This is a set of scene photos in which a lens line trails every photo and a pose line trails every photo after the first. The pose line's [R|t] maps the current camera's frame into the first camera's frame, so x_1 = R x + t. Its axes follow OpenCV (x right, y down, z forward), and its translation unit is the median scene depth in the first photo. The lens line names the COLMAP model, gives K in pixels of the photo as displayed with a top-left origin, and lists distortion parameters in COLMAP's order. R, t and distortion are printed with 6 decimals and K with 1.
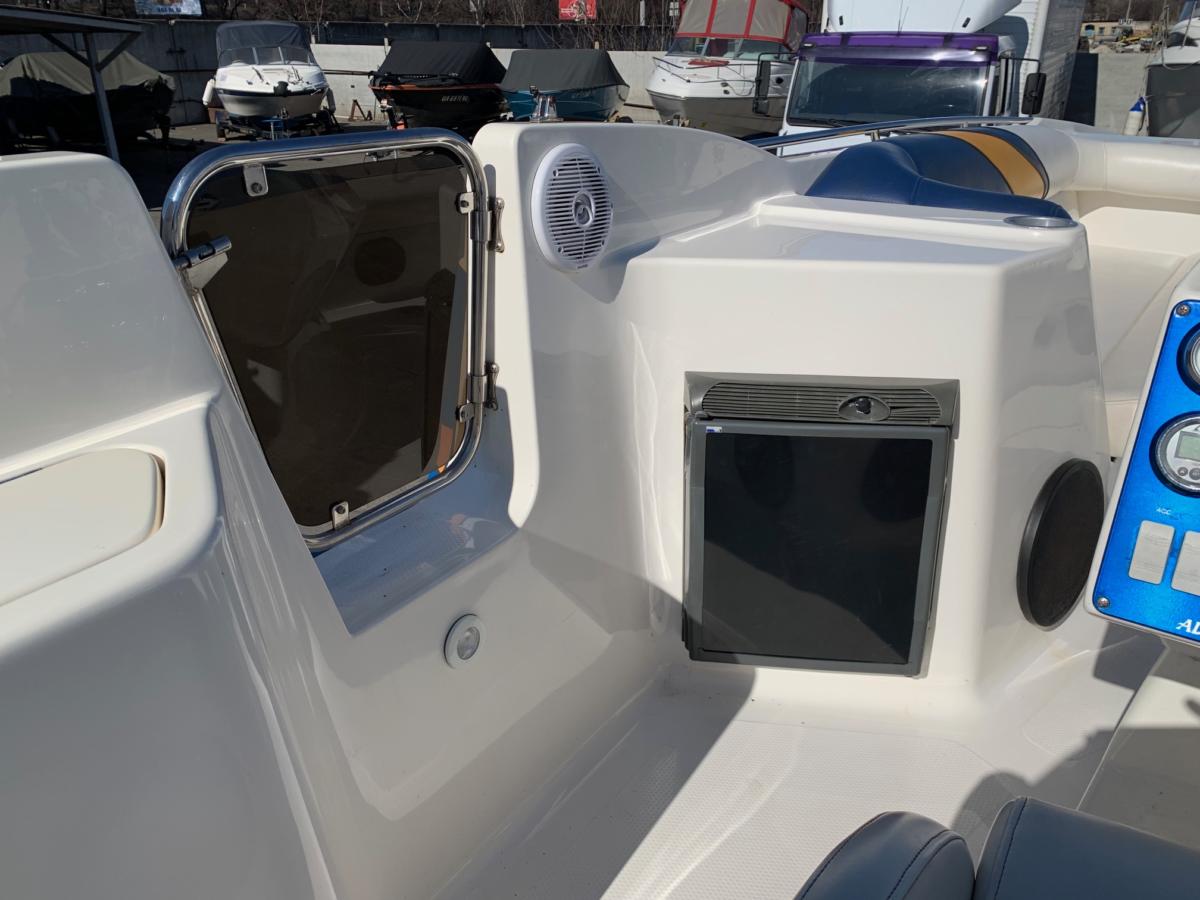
lens RADIAL K [[918.9, 0, 601.1], [0, 918.9, 441.6], [0, 0, 1]] dist [0.012427, -0.010893]
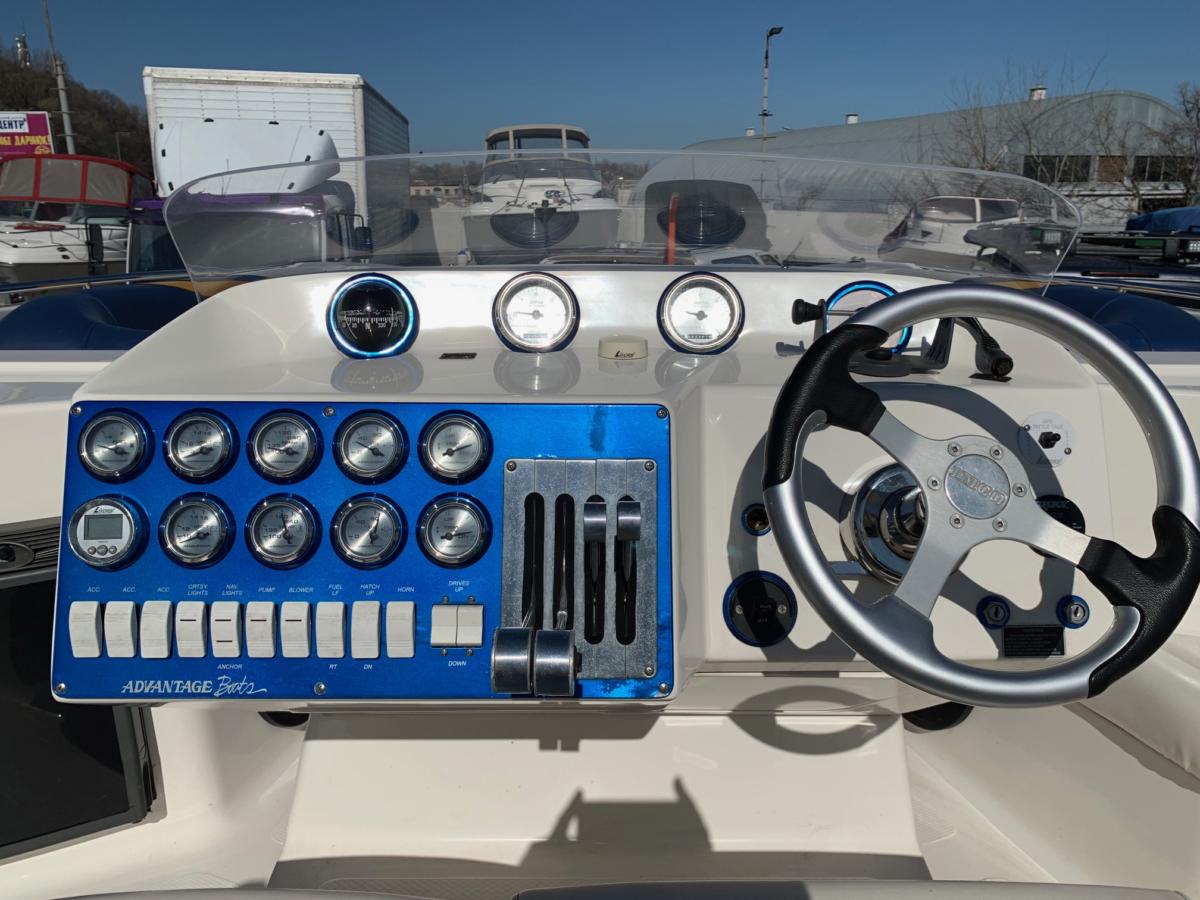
lens RADIAL K [[918.9, 0, 596.8], [0, 918.9, 458.2], [0, 0, 1]] dist [0.012427, -0.010893]
pose [[0.818520, -0.144475, 0.556015, 0.024866], [0.223411, 0.971726, -0.076395, 0.006831], [-0.529257, 0.186751, 0.827654, -0.012297]]
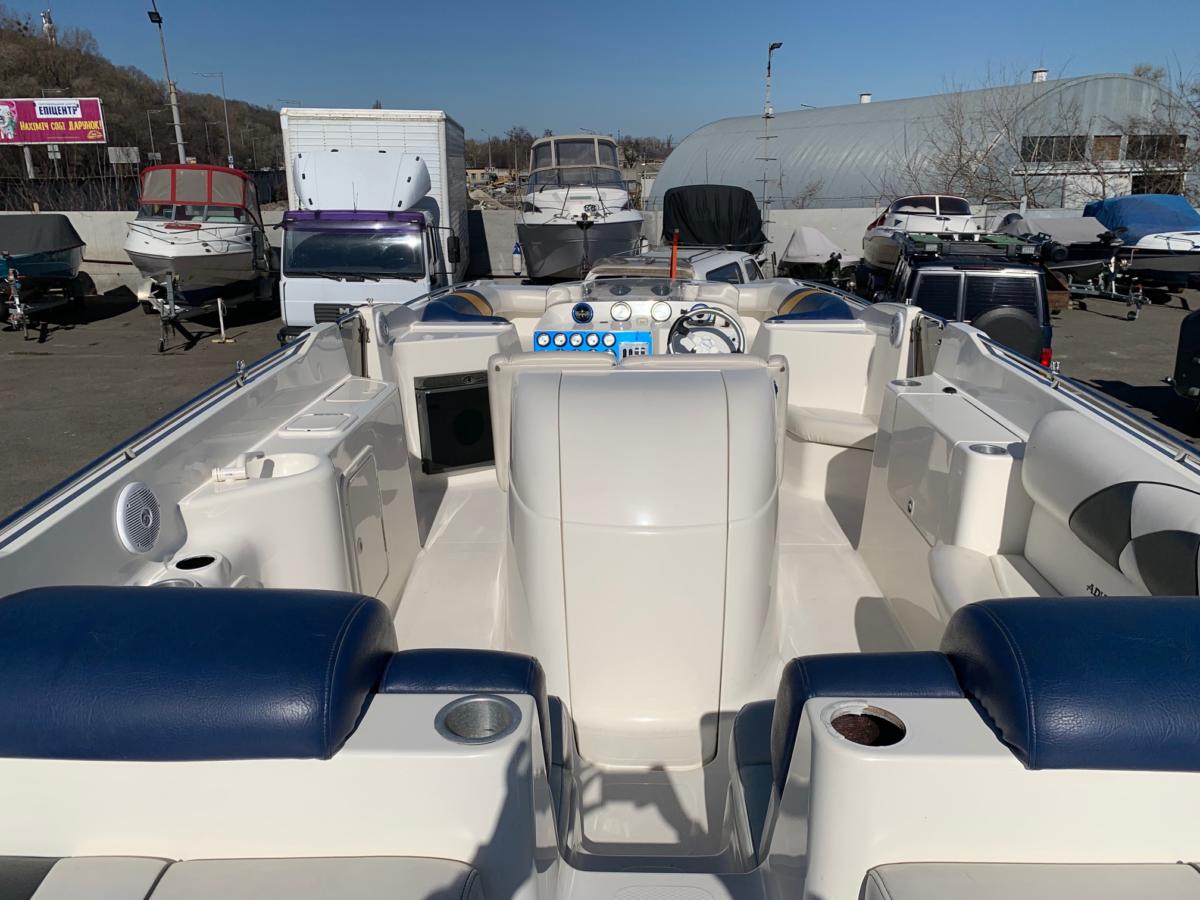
lens RADIAL K [[918.9, 0, 606.4], [0, 918.9, 458.4], [0, 0, 1]] dist [0.012427, -0.010893]
pose [[0.826339, -0.163248, 0.538994, -0.107660], [0.225436, 0.972925, -0.050944, 0.049017], [-0.516084, 0.163606, 0.840768, -0.189803]]
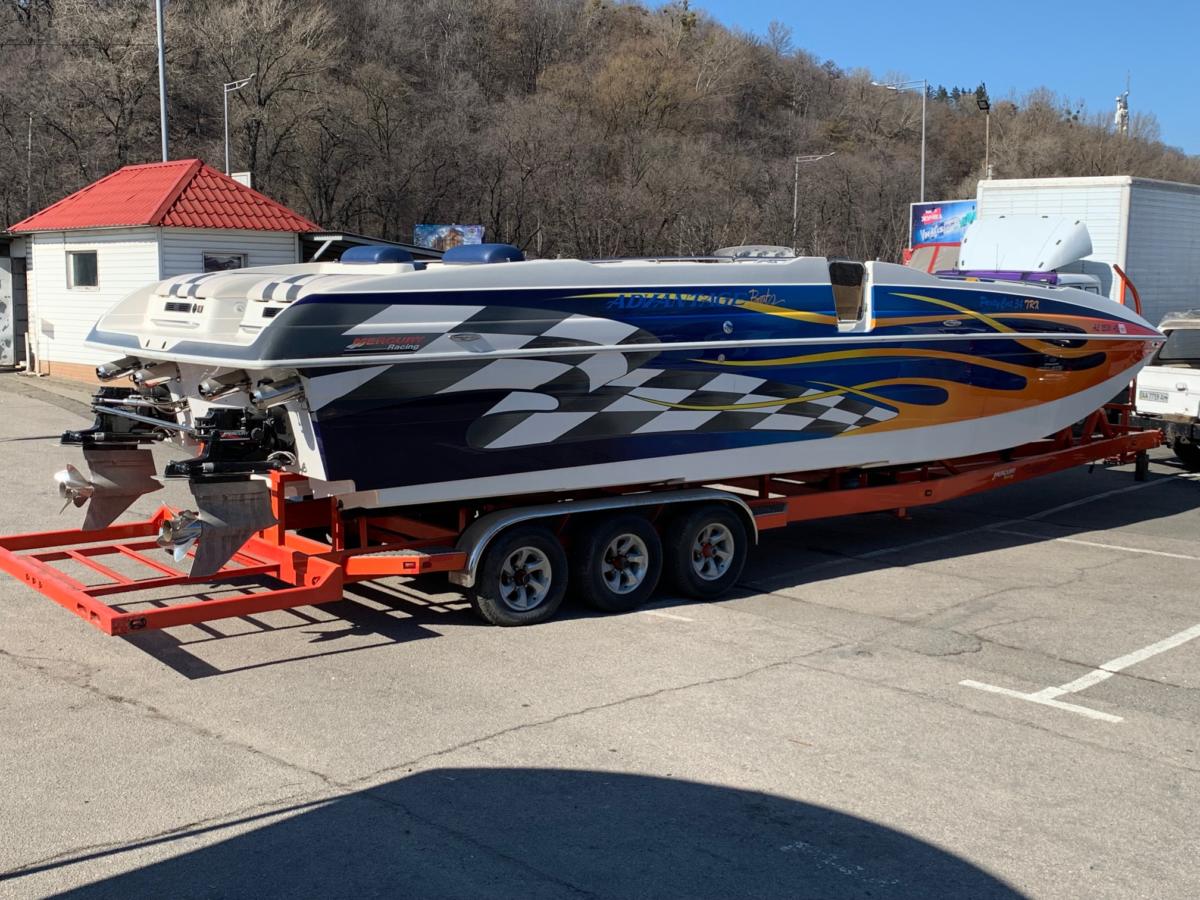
lens RADIAL K [[1426.4, 0, 600.3], [0, 1426.4, 449.5], [0, 0, 1]] dist [-0.017680, 0.000000]
pose [[0.965666, 0.045316, -0.255803, 0.184722], [-0.120840, 0.950011, -0.287882, 0.327403], [0.229970, 0.308909, 0.922870, -0.676549]]
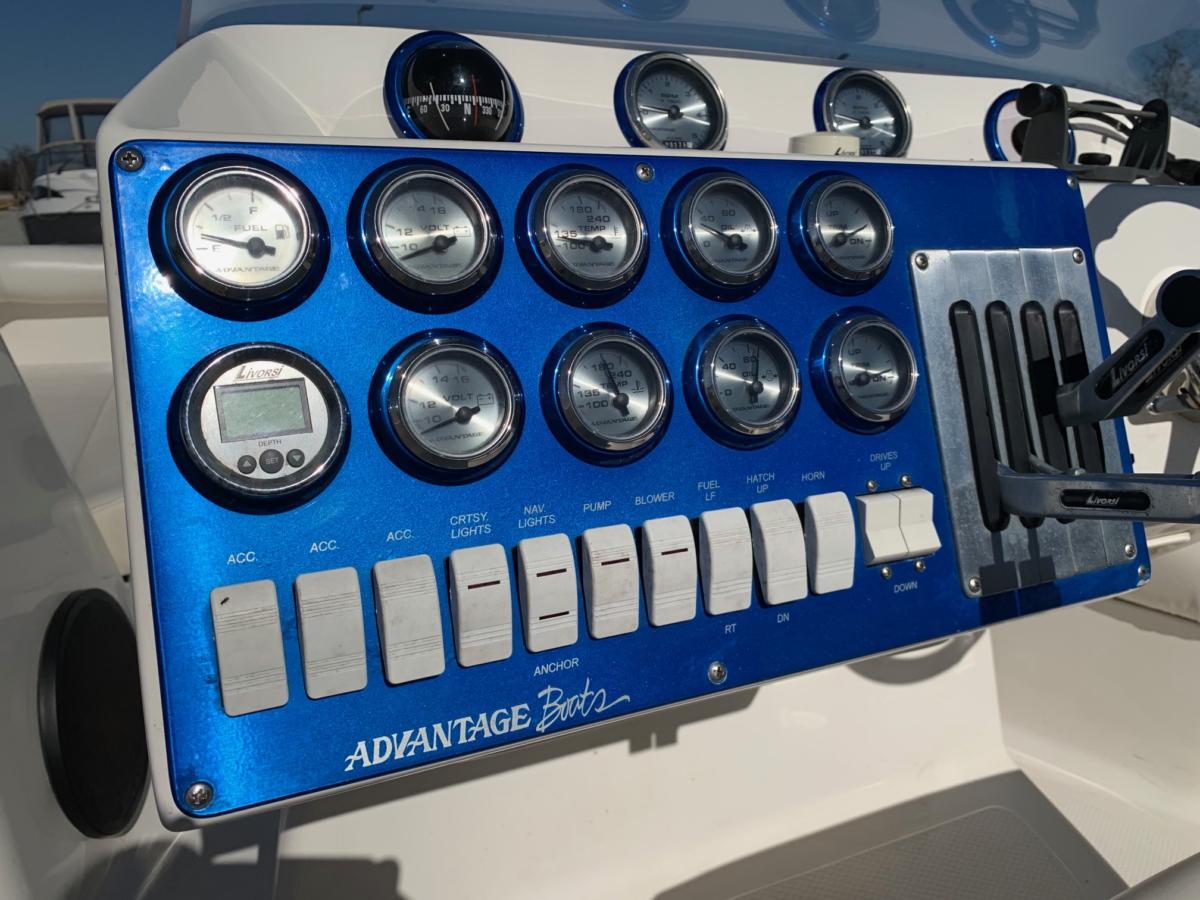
lens RADIAL K [[918.9, 0, 593.1], [0, 918.9, 452.3], [0, 0, 1]] dist [0.012427, -0.010893]
pose [[0.505842, -0.208144, 0.837138, 0.015054], [0.344786, 0.938349, 0.024972, 0.003637], [-0.790725, 0.276001, 0.546422, 0.027825]]
